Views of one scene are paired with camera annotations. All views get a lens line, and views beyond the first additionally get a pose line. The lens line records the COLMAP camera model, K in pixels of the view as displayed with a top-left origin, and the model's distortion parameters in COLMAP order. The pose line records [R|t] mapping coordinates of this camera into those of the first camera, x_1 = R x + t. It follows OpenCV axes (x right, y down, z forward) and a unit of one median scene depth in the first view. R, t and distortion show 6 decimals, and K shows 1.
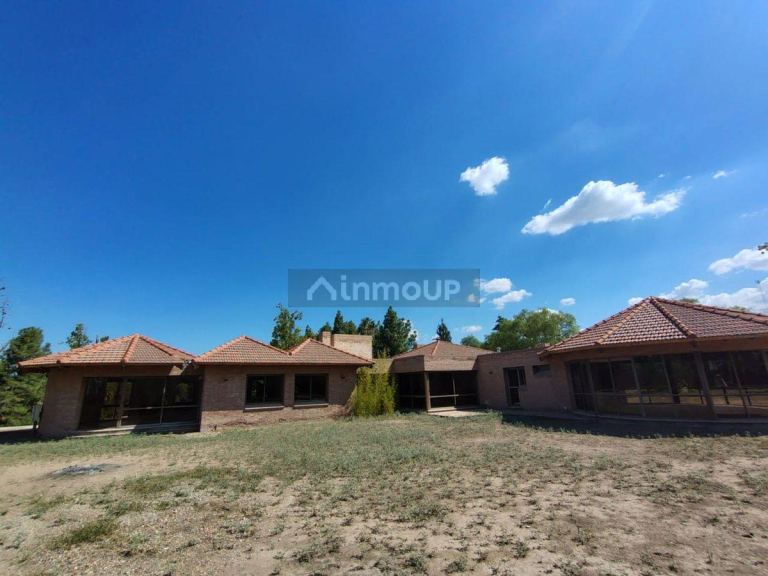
lens RADIAL K [[342.2, 0, 379.5], [0, 342.2, 293.9], [0, 0, 1]] dist [-0.001528, 0.000645]
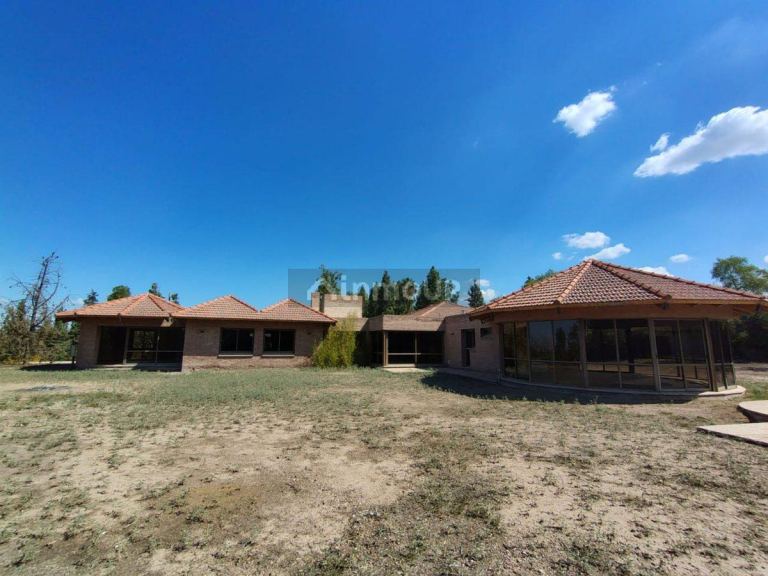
lens RADIAL K [[342.2, 0, 379.5], [0, 342.2, 293.9], [0, 0, 1]] dist [-0.001528, 0.000645]
pose [[0.977701, 0.010769, -0.209725, 0.443077], [0.014195, 0.993011, 0.117167, -0.014741], [0.209521, -0.117531, 0.970715, -0.029623]]
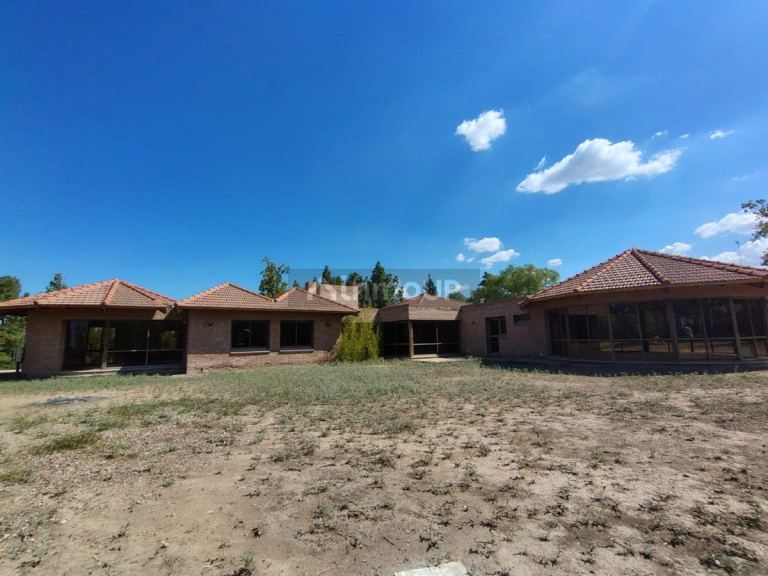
lens RADIAL K [[342.2, 0, 379.5], [0, 342.2, 293.9], [0, 0, 1]] dist [-0.001528, 0.000645]
pose [[0.999351, 0.013063, 0.033571, 0.011555], [-0.017066, 0.992398, 0.121883, 0.033948], [-0.031724, -0.122377, 0.991977, 0.001005]]
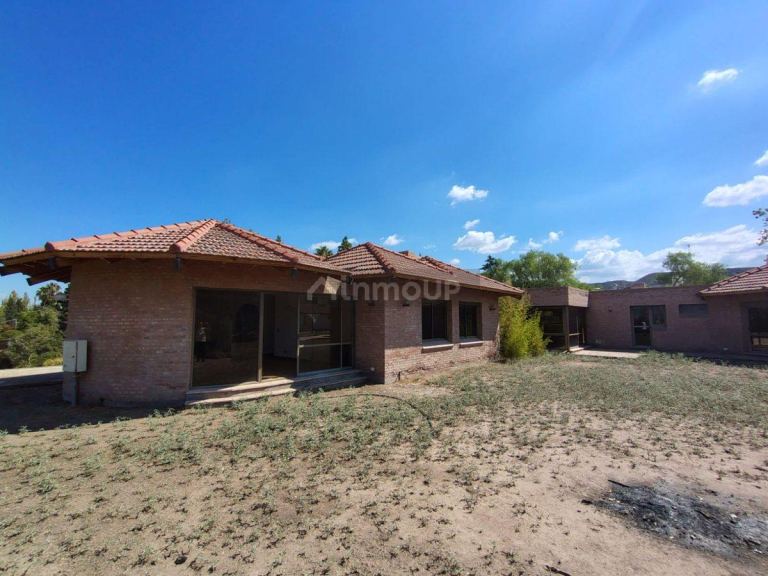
lens RADIAL K [[342.2, 0, 379.5], [0, 342.2, 293.9], [0, 0, 1]] dist [-0.001528, 0.000645]
pose [[0.951956, 0.055238, 0.301211, -0.727550], [-0.107711, 0.981144, 0.160482, 0.148136], [-0.286666, -0.185216, 0.939956, 0.455358]]
